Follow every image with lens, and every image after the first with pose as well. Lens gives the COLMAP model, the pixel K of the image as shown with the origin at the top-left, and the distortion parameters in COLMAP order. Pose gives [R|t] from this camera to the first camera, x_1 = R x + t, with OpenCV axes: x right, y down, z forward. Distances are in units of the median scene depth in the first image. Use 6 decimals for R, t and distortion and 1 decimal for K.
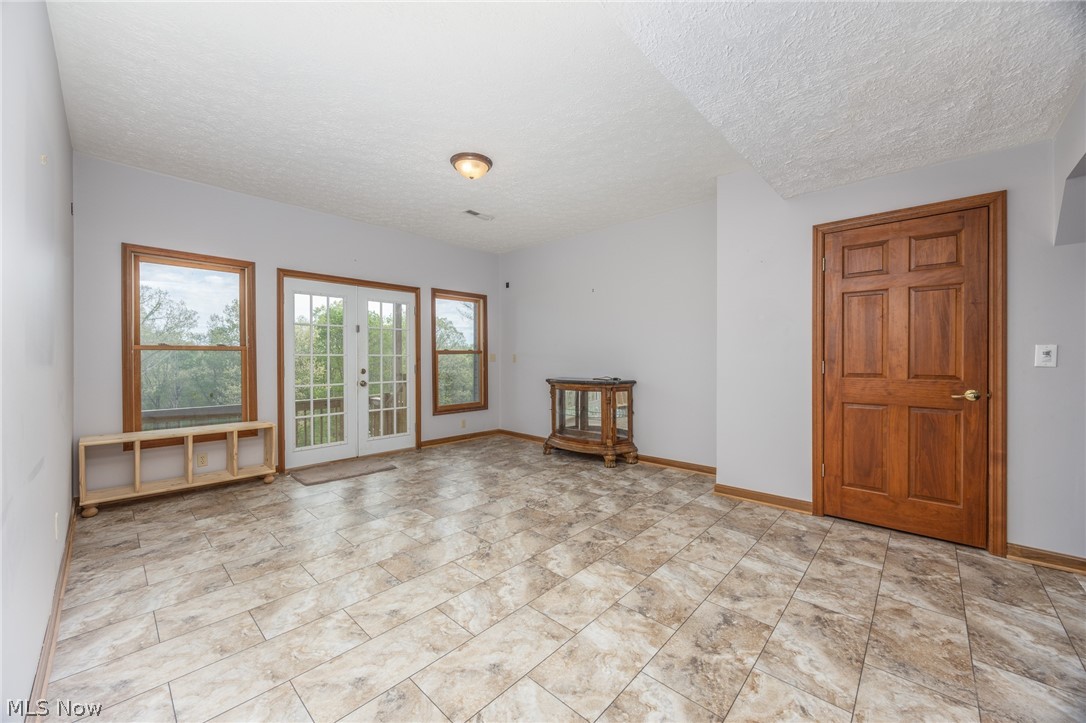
lens RADIAL K [[413.2, 0, 543.0], [0, 413.2, 361.5], [0, 0, 1]] dist [0.000553, 0.000136]
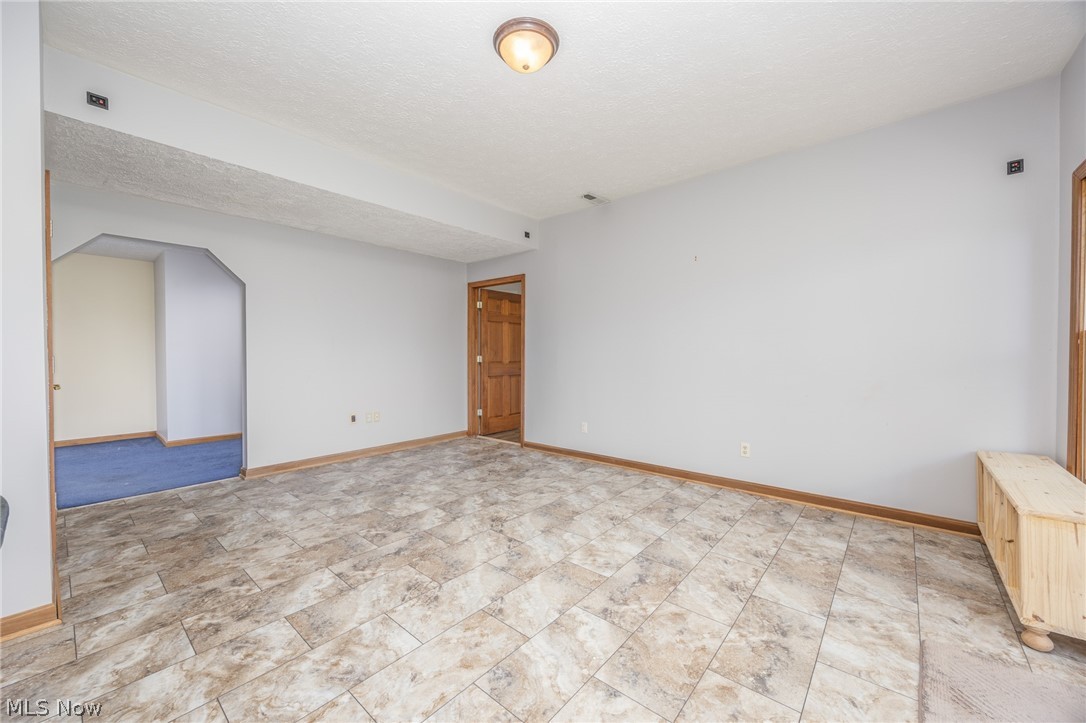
lens RADIAL K [[417.4, 0, 539.8], [0, 417.4, 358.1], [0, 0, 1]] dist [0.000315, -0.000019]
pose [[-0.999233, 0.003708, -0.038971, -0.198946], [0.002603, 0.999594, 0.028386, -0.020824], [0.039060, 0.028263, -0.998837, 1.949858]]
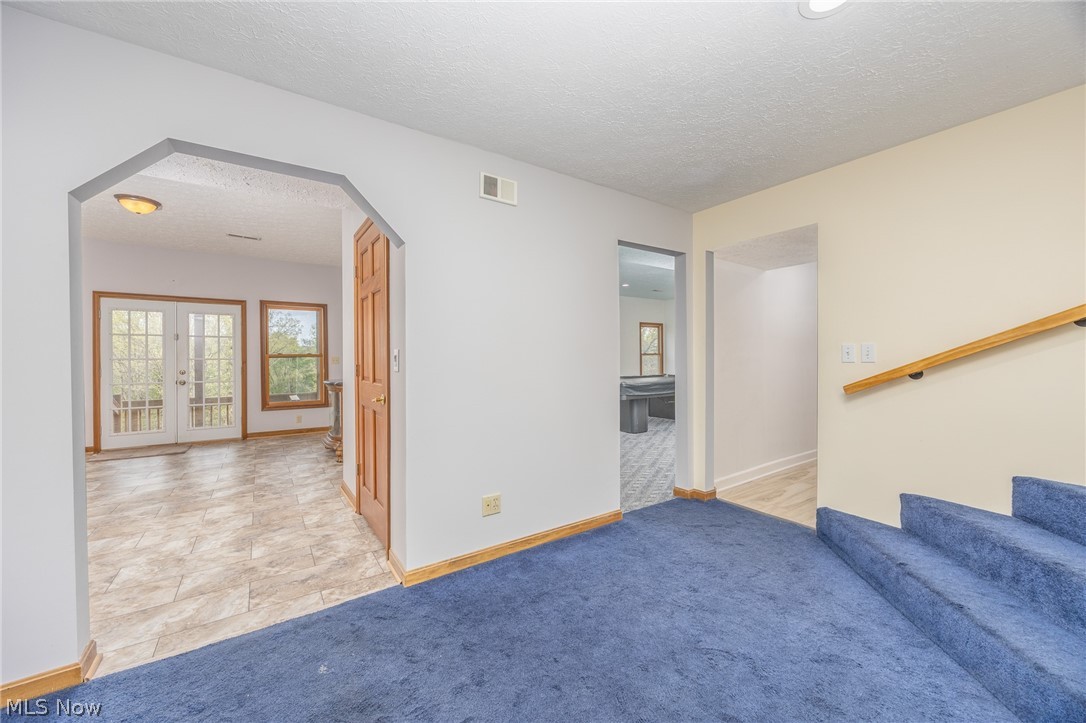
lens RADIAL K [[417.4, 0, 539.8], [0, 417.4, 358.1], [0, 0, 1]] dist [0.000315, -0.000019]
pose [[0.972624, -0.004201, -0.232347, 1.482715], [0.001235, 0.999916, -0.012910, -0.000886], [0.232382, 0.012269, 0.972547, 0.095936]]
